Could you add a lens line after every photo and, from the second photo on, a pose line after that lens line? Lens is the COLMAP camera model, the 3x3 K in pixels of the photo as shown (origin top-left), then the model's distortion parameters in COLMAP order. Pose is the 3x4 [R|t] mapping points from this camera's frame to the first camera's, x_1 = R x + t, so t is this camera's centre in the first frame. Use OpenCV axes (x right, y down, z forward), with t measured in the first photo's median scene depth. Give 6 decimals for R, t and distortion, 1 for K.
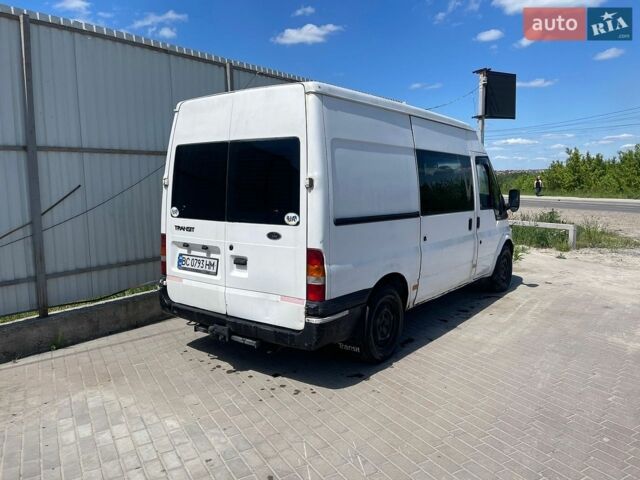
lens RADIAL K [[489.1, 0, 320.7], [0, 489.1, 238.6], [0, 0, 1]] dist [0.053486, -0.047057]
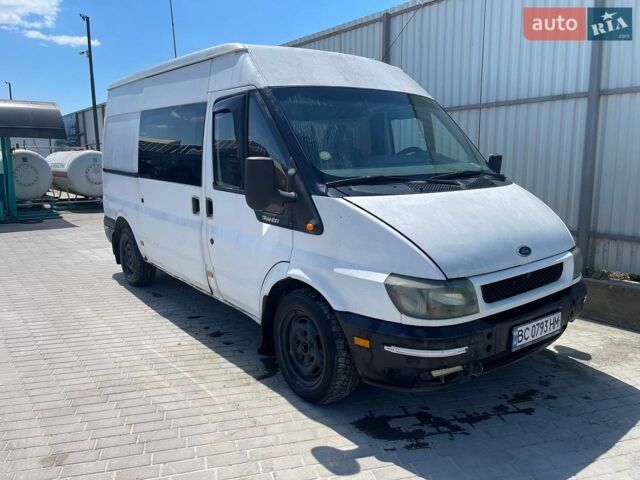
lens RADIAL K [[489.1, 0, 319.8], [0, 489.1, 235.2], [0, 0, 1]] dist [0.053486, -0.047057]
pose [[-0.257822, 0.181410, -0.949009, 1.120735], [-0.092034, 0.973138, 0.211025, -0.182266], [0.961799, 0.141748, -0.234201, 1.634894]]
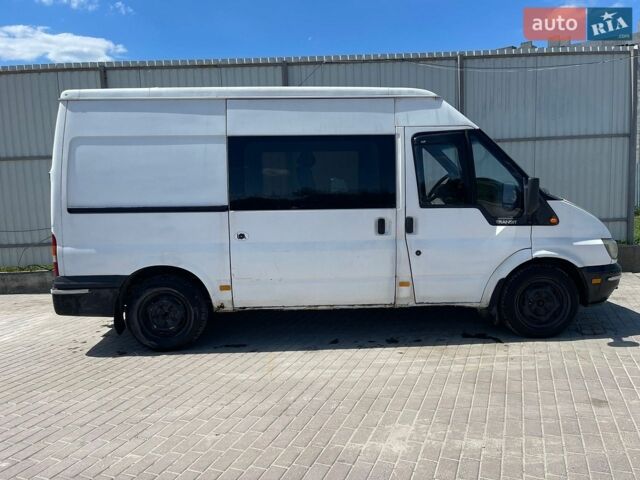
lens RADIAL K [[489.1, 0, 316.3], [0, 489.1, 241.5], [0, 0, 1]] dist [0.053486, -0.047057]
pose [[0.622268, 0.098385, -0.776597, 1.011849], [-0.066497, 0.995128, 0.072787, -0.065792], [0.779975, 0.006348, 0.625779, 0.559215]]
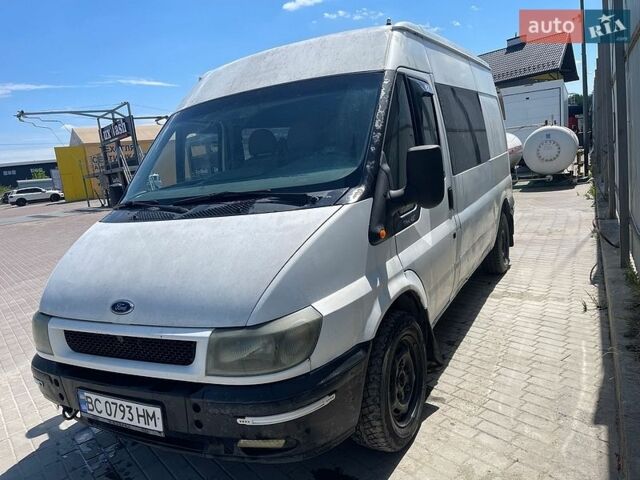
lens RADIAL K [[489.1, 0, 319.5], [0, 489.1, 242.9], [0, 0, 1]] dist [0.053486, -0.047057]
pose [[-0.981640, 0.165692, -0.094491, 0.338241], [0.135346, 0.954137, 0.267029, -0.215602], [0.134402, 0.249337, -0.959045, 2.193191]]
